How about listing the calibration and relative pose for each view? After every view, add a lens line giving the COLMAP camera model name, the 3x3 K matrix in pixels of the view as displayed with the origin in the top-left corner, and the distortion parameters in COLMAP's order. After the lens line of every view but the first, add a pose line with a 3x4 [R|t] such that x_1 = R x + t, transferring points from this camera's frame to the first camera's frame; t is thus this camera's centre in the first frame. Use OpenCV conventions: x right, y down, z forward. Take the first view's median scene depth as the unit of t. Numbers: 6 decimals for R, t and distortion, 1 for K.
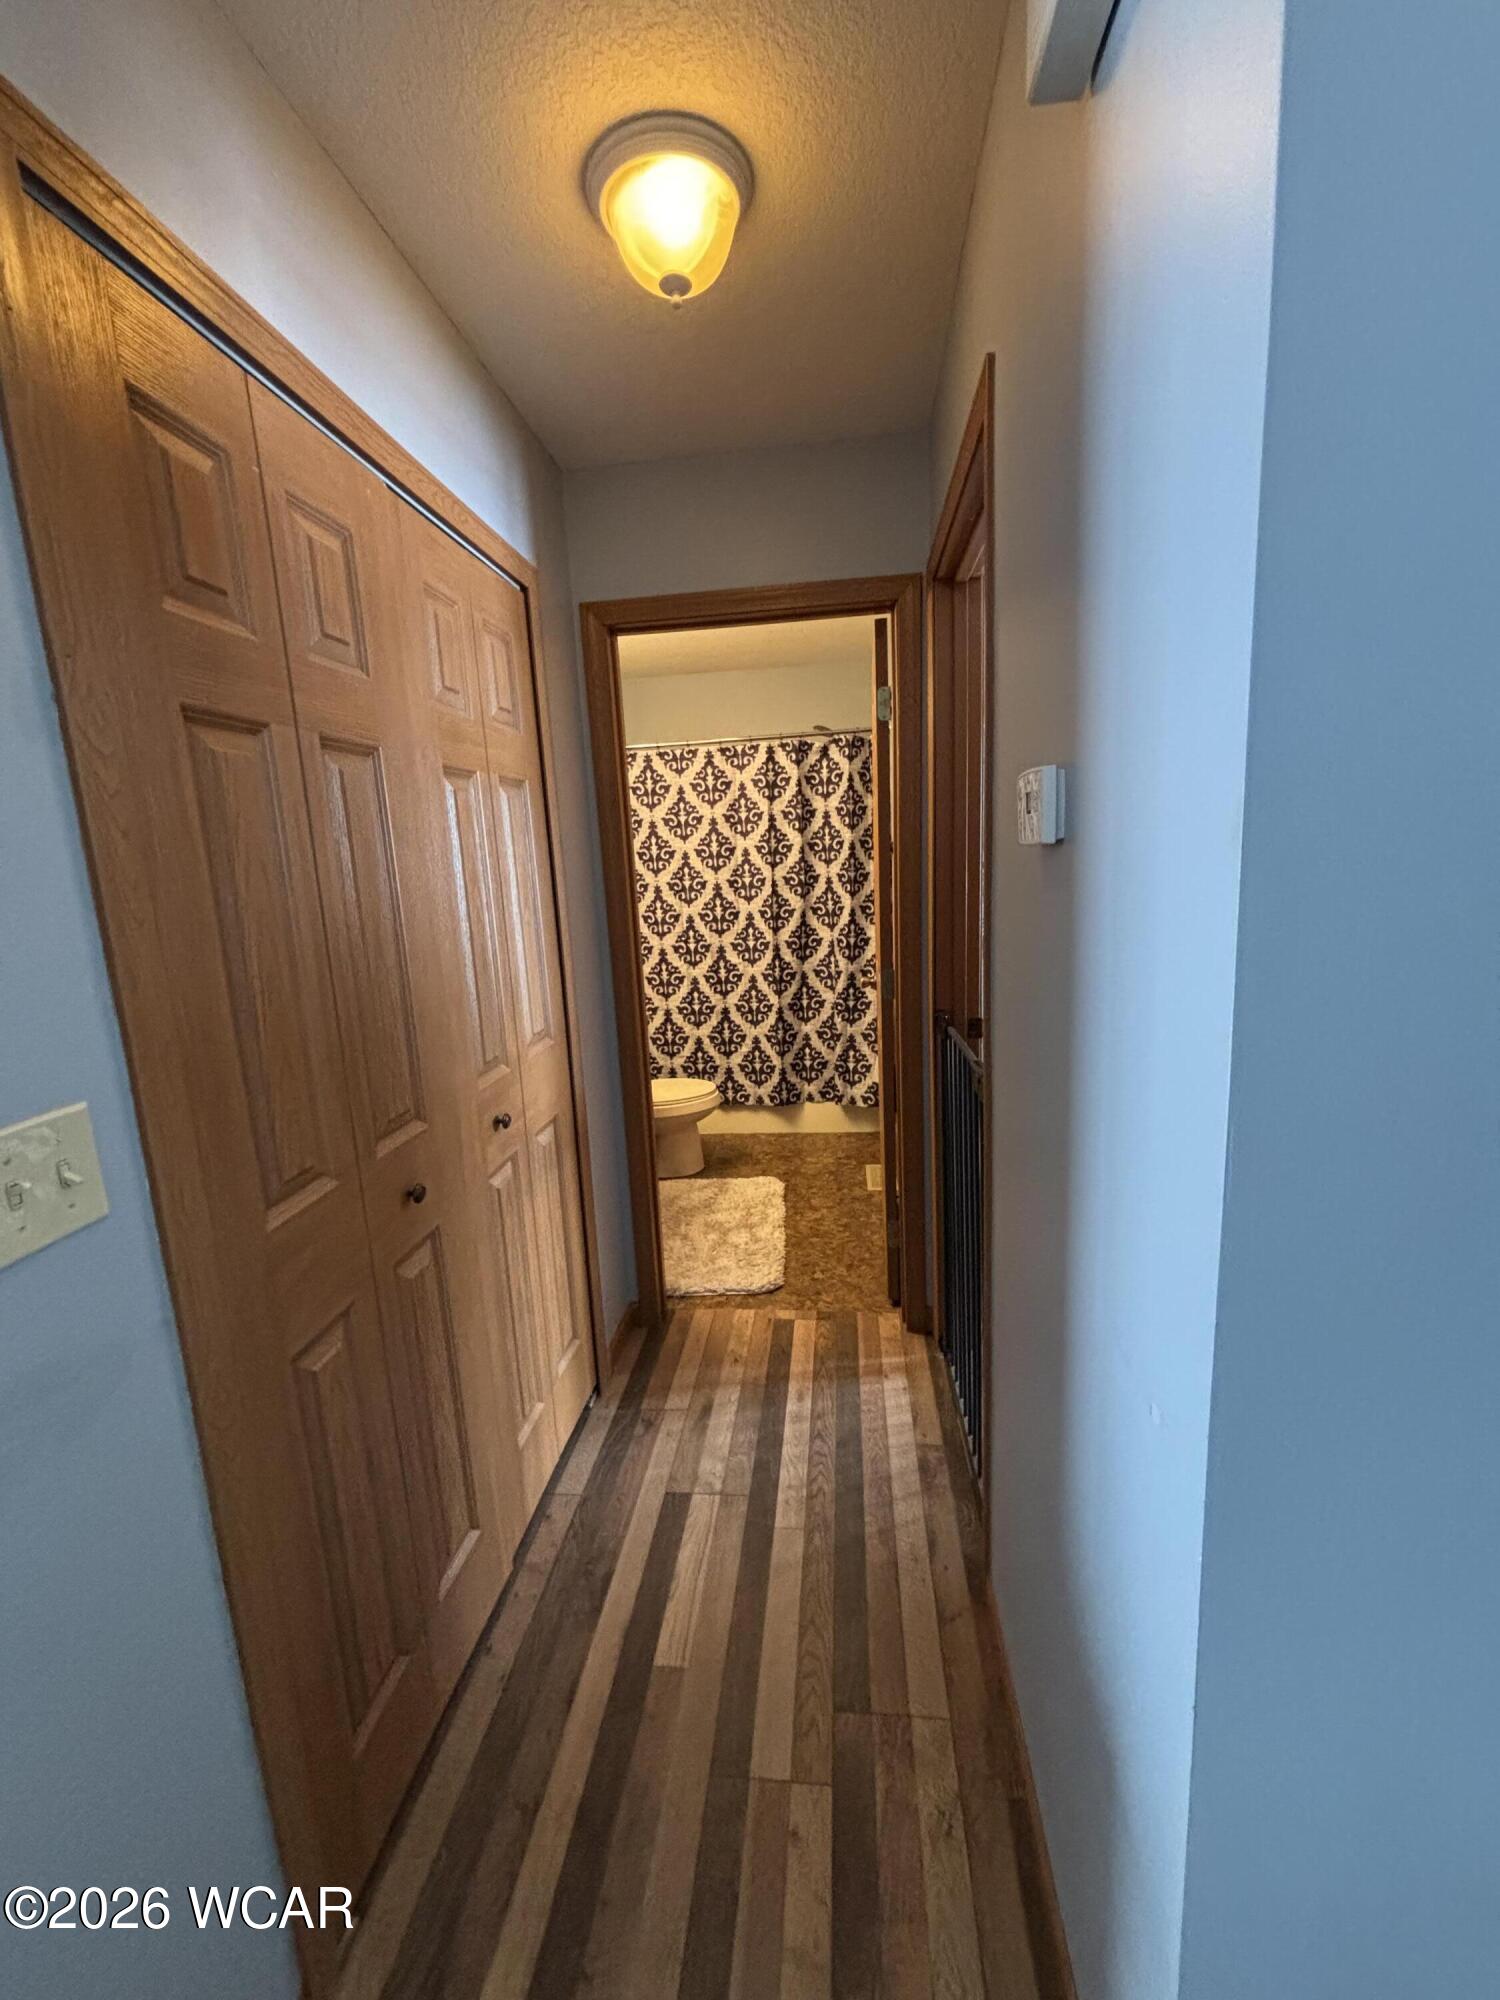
lens RADIAL K [[804.9, 0, 755.1], [0, 804.9, 1000.0], [0, 0, 1]] dist [-0.000897, -0.000269]
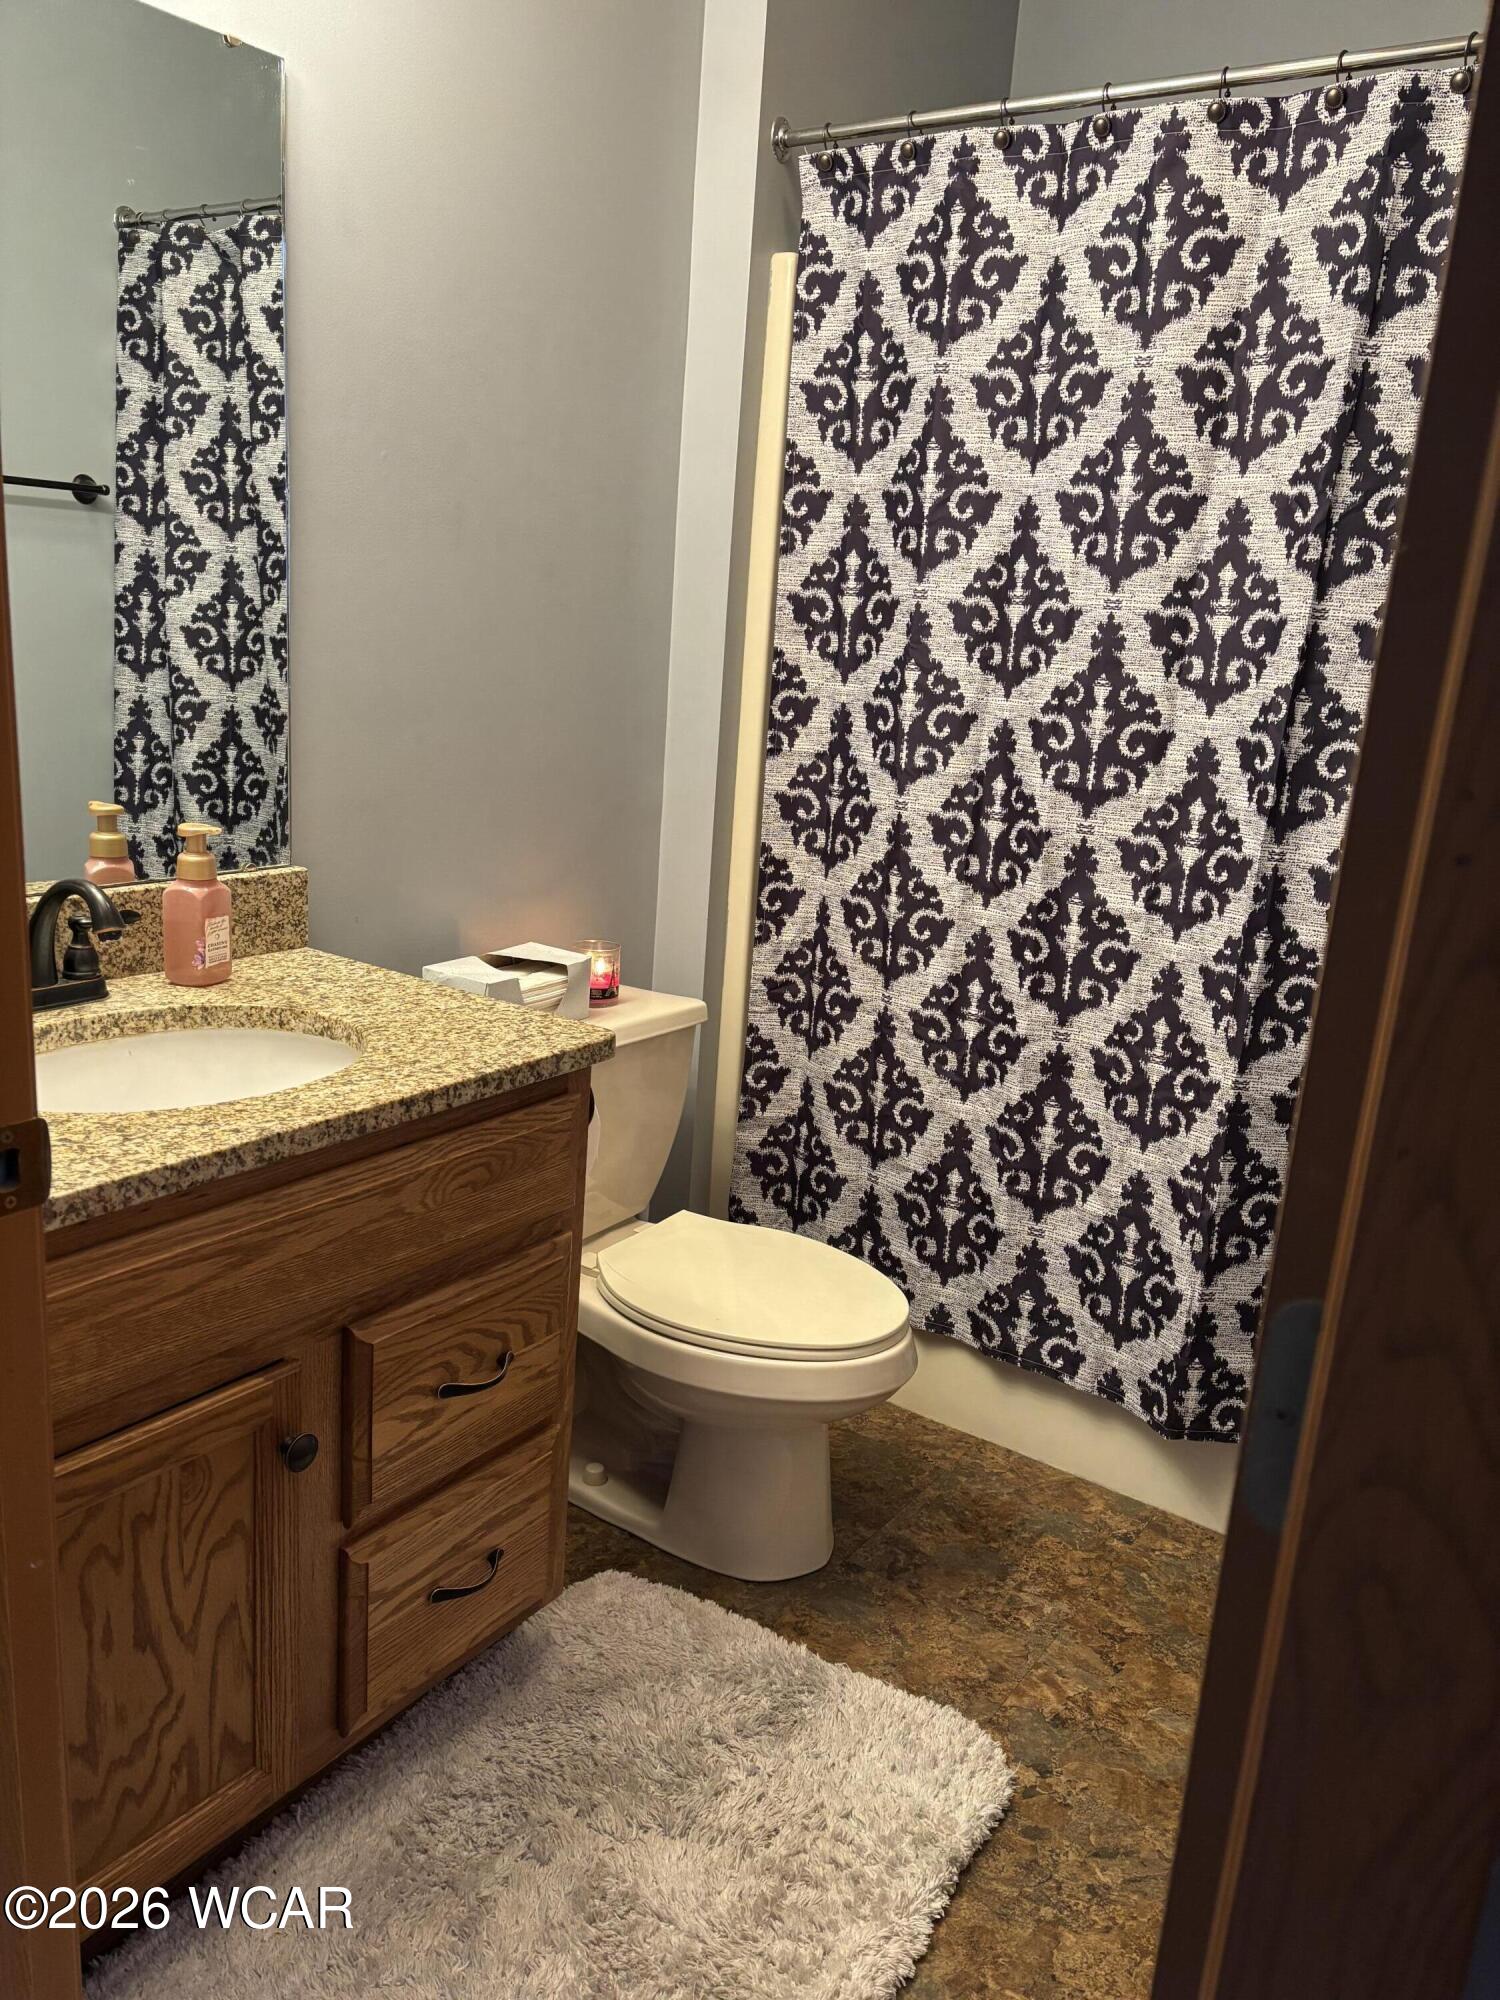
lens RADIAL K [[1506.7, 0, 746.7], [0, 1506.7, 1003.5], [0, 0, 1]] dist [0.038948, -0.044831]
pose [[0.863729, 0.225793, -0.450544, 0.110699], [-0.188611, 0.973873, 0.126479, -0.057572], [0.467331, -0.024266, 0.883749, 0.463149]]
